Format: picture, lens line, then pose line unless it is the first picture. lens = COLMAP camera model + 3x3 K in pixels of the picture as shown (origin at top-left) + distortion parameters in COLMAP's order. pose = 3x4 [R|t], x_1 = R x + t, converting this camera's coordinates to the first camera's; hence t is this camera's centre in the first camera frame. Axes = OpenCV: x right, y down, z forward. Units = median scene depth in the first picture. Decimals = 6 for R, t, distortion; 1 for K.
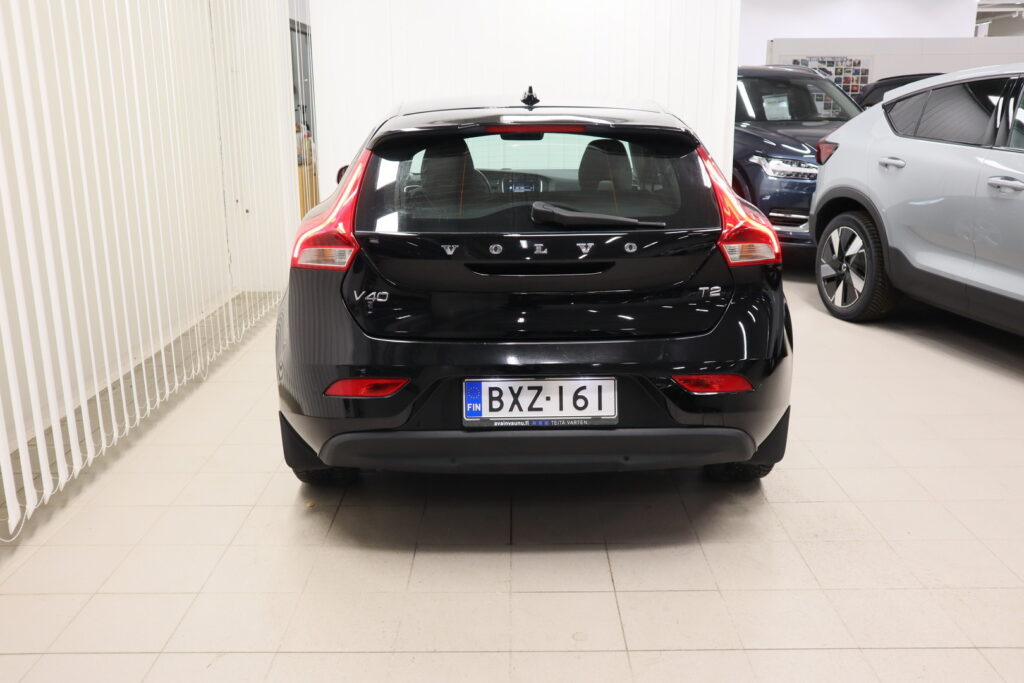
lens RADIAL K [[928.4, 0, 511.2], [0, 928.4, 342.0], [0, 0, 1]] dist [0.017381, 0.001573]
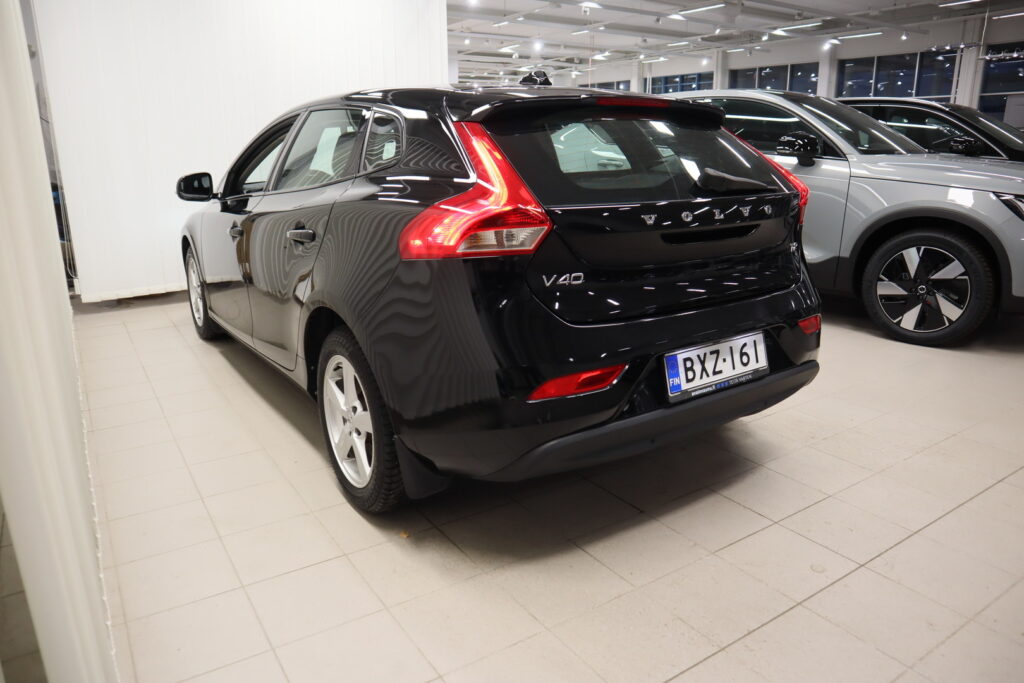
lens RADIAL K [[724.2, 0, 513.3], [0, 724.2, 341.5], [0, 0, 1]] dist [-0.084647, 0.042554]
pose [[0.822393, -0.148238, 0.549269, -0.586682], [0.139280, 0.988538, 0.058252, -0.038414], [-0.551608, 0.028596, 0.833613, 0.464290]]
